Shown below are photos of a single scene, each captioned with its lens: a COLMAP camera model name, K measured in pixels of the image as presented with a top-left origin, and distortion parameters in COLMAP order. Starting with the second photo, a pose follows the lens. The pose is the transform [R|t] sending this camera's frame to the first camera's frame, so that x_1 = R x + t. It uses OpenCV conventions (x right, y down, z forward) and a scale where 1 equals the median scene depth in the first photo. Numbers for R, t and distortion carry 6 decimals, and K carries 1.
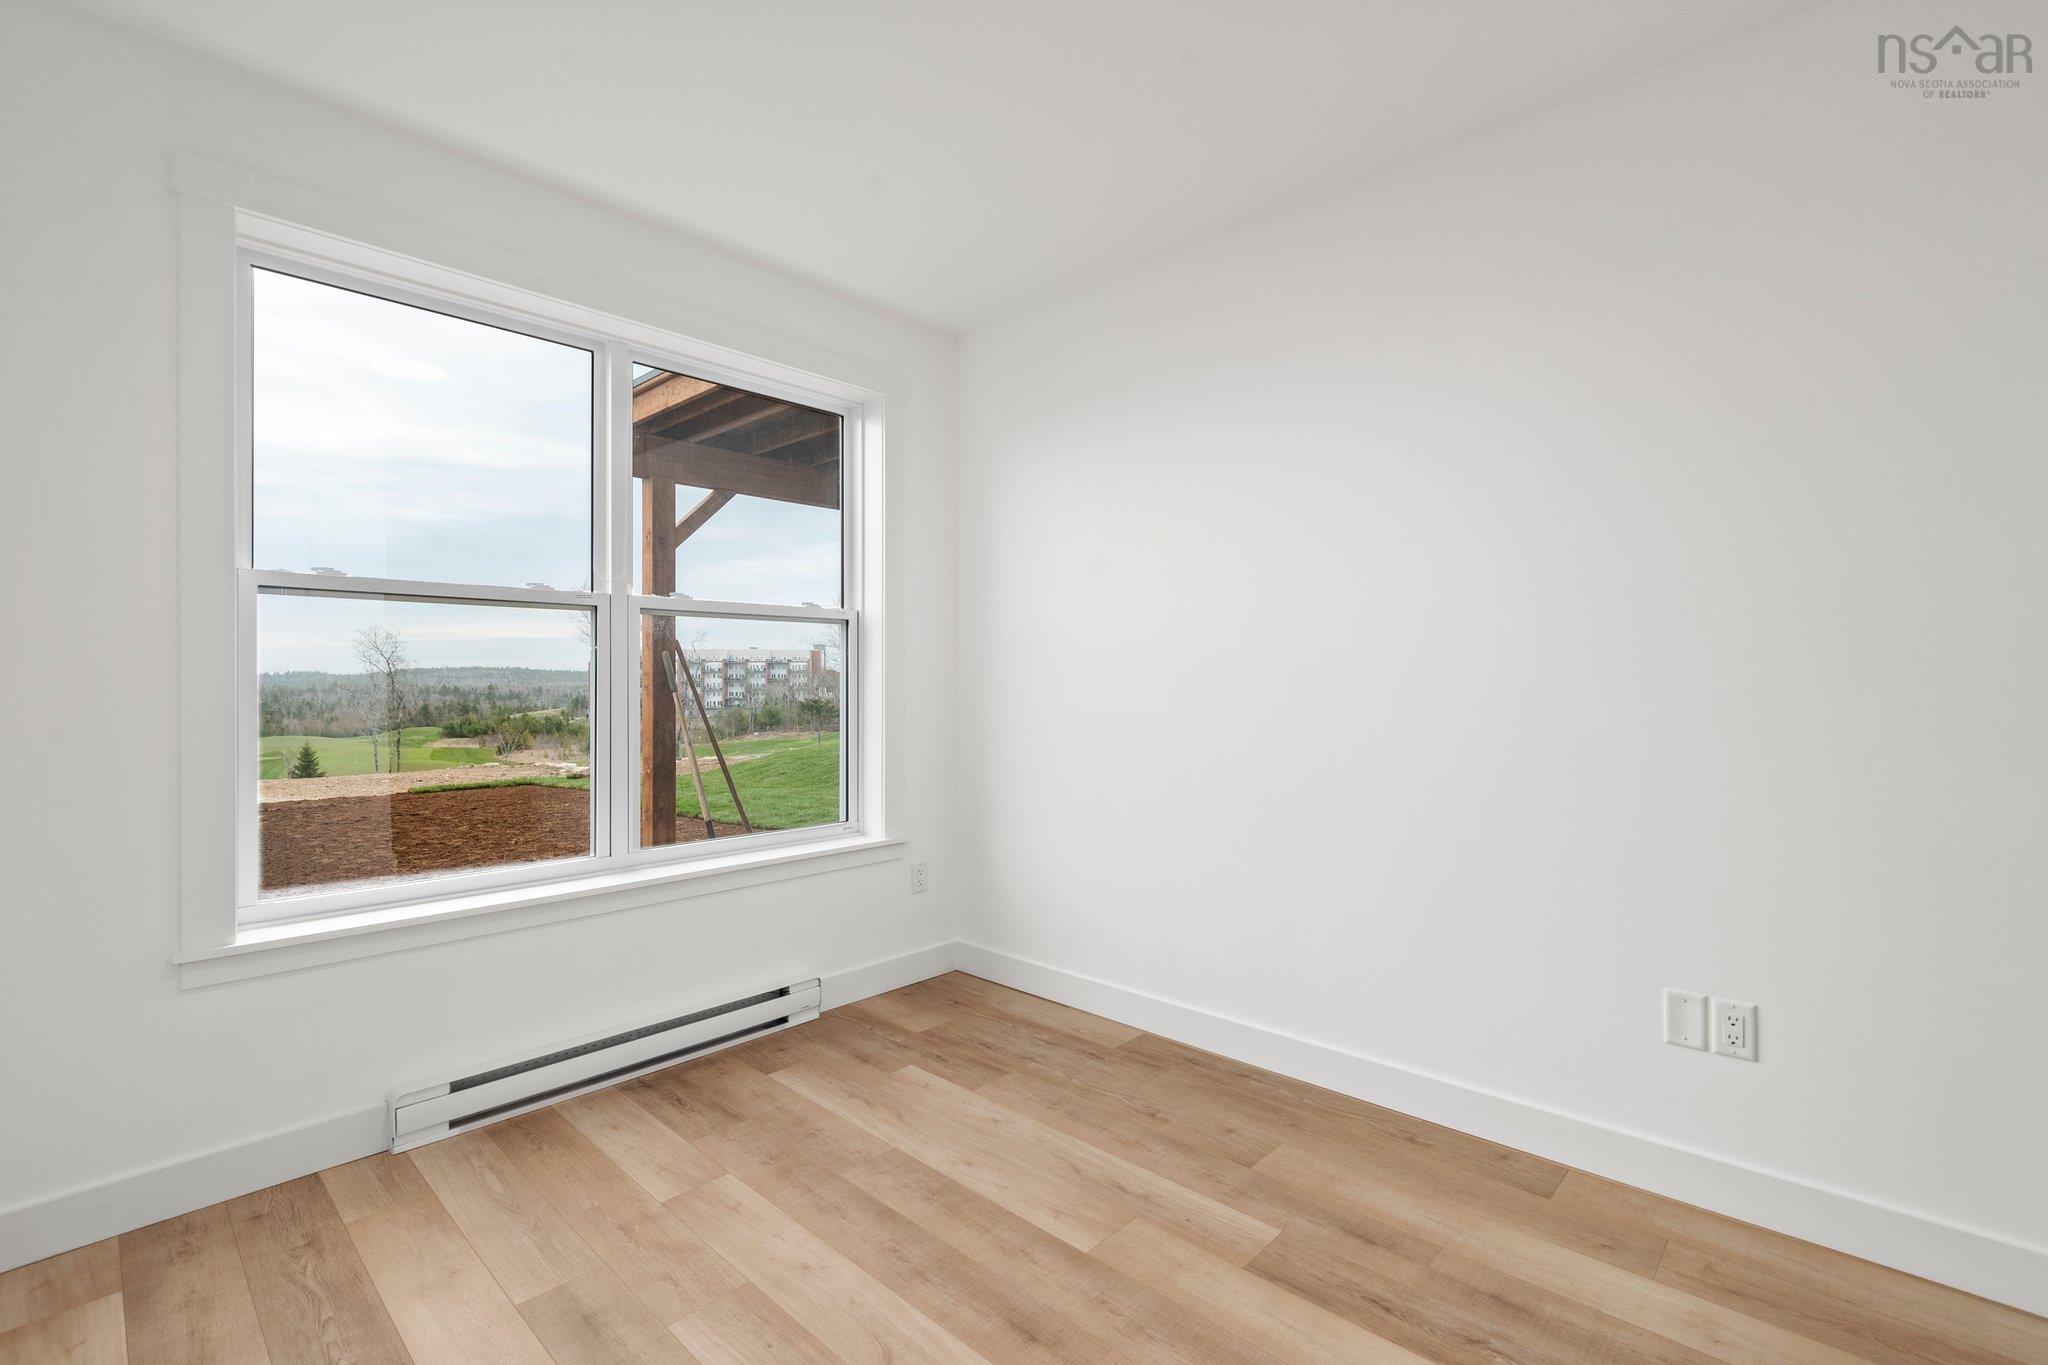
lens RADIAL K [[913.1, 0, 1045.1], [0, 913.1, 670.1], [0, 0, 1]] dist [0.001220, -0.003827]
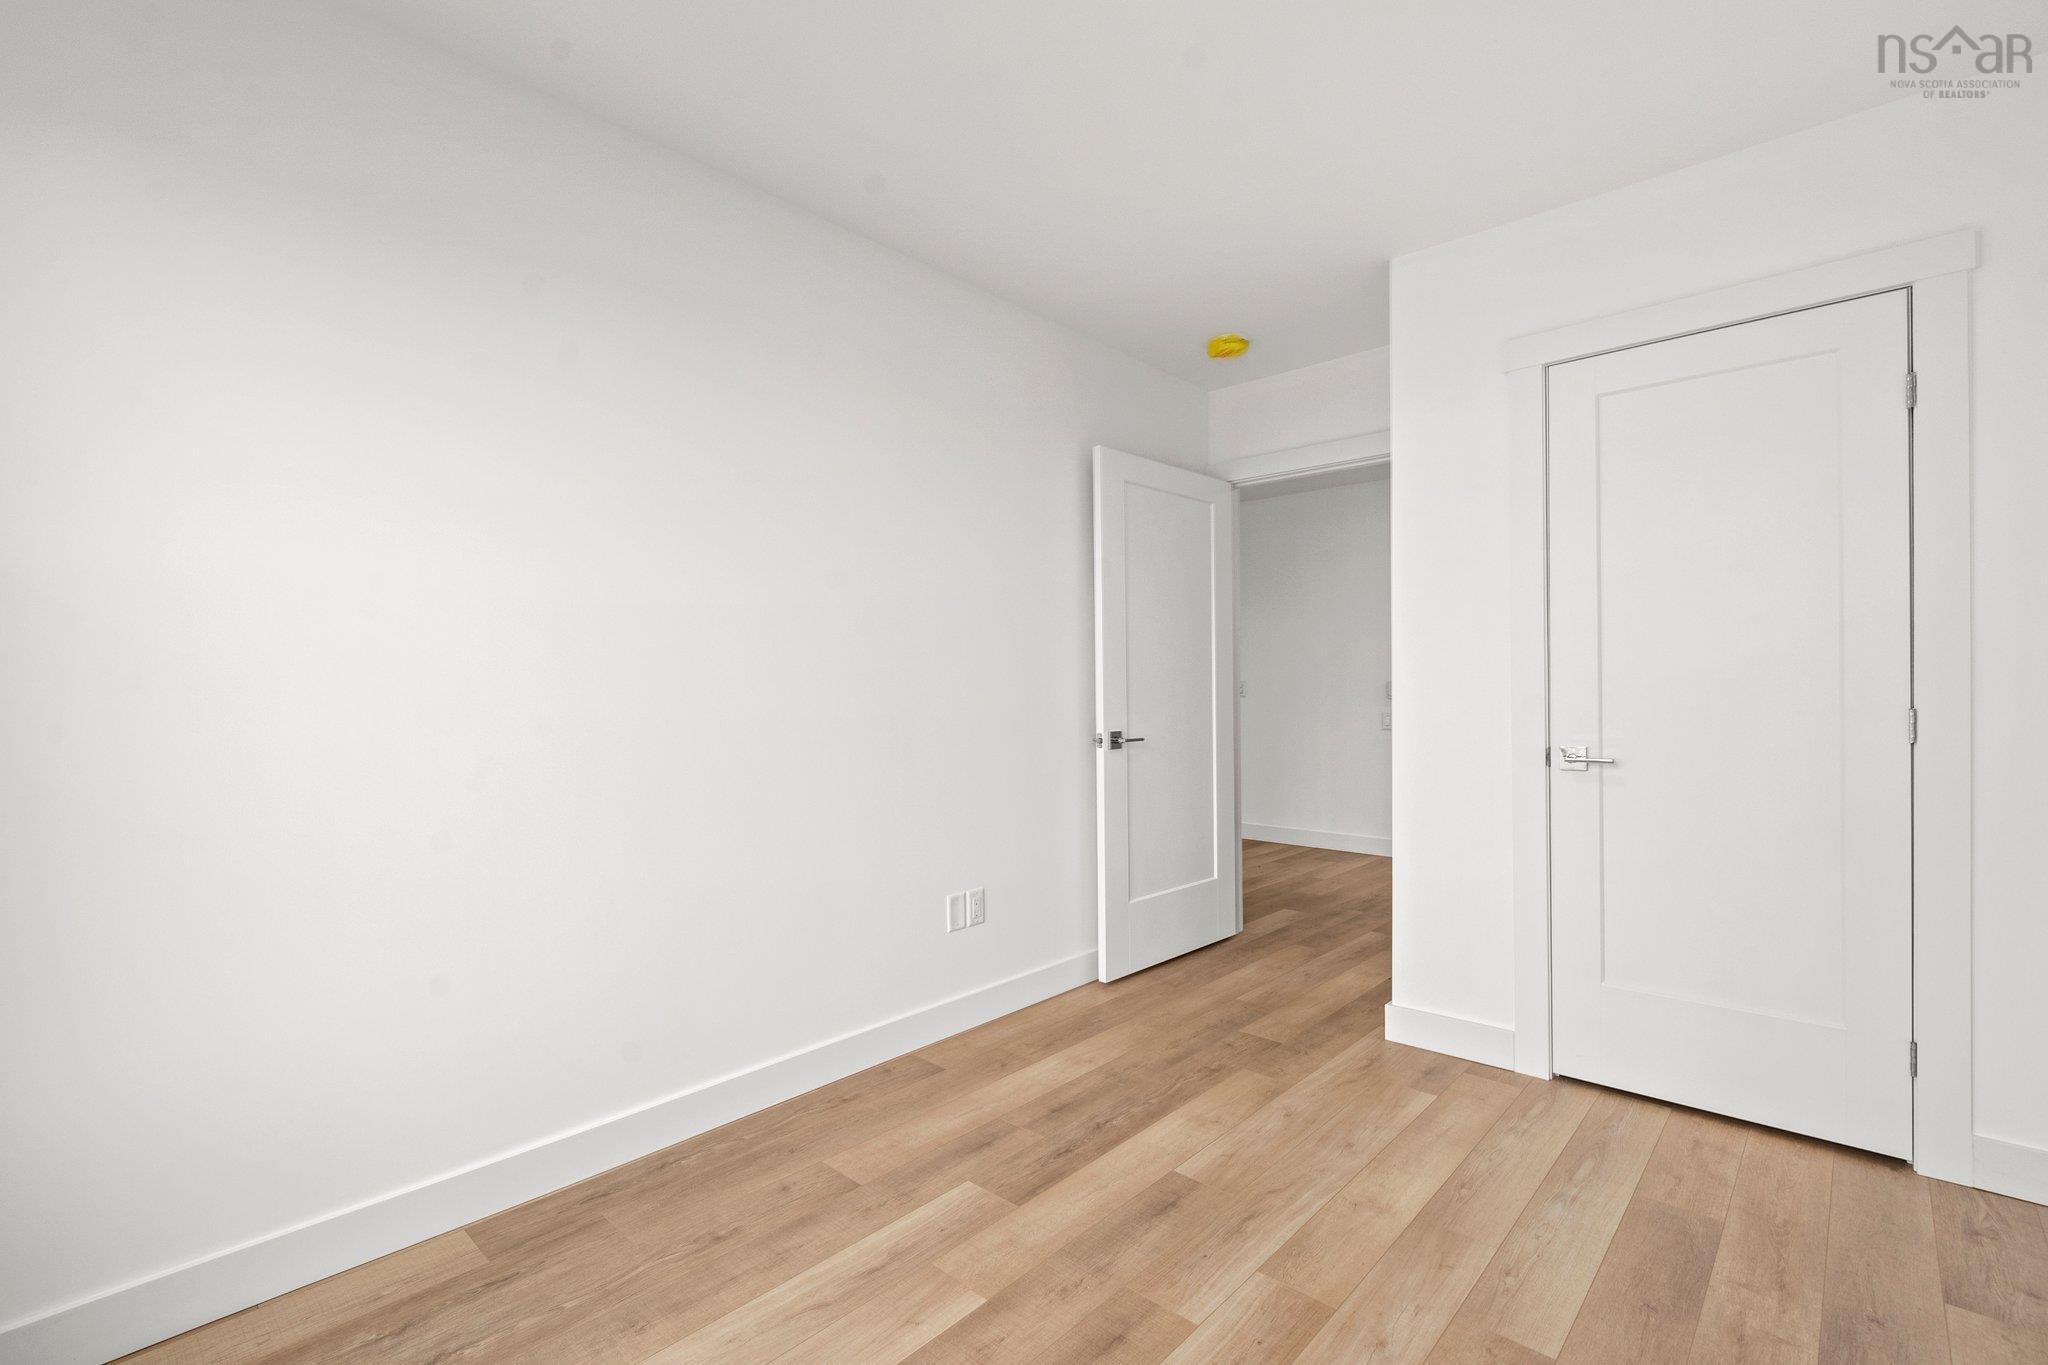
lens RADIAL K [[913.1, 0, 1038.7], [0, 913.1, 678.6], [0, 0, 1]] dist [0.001220, -0.003827]
pose [[-0.007124, 0.008869, 0.999935, -0.817152], [-0.002743, 0.999957, -0.008888, 0.006273], [-0.999971, -0.002806, -0.007099, 0.867785]]
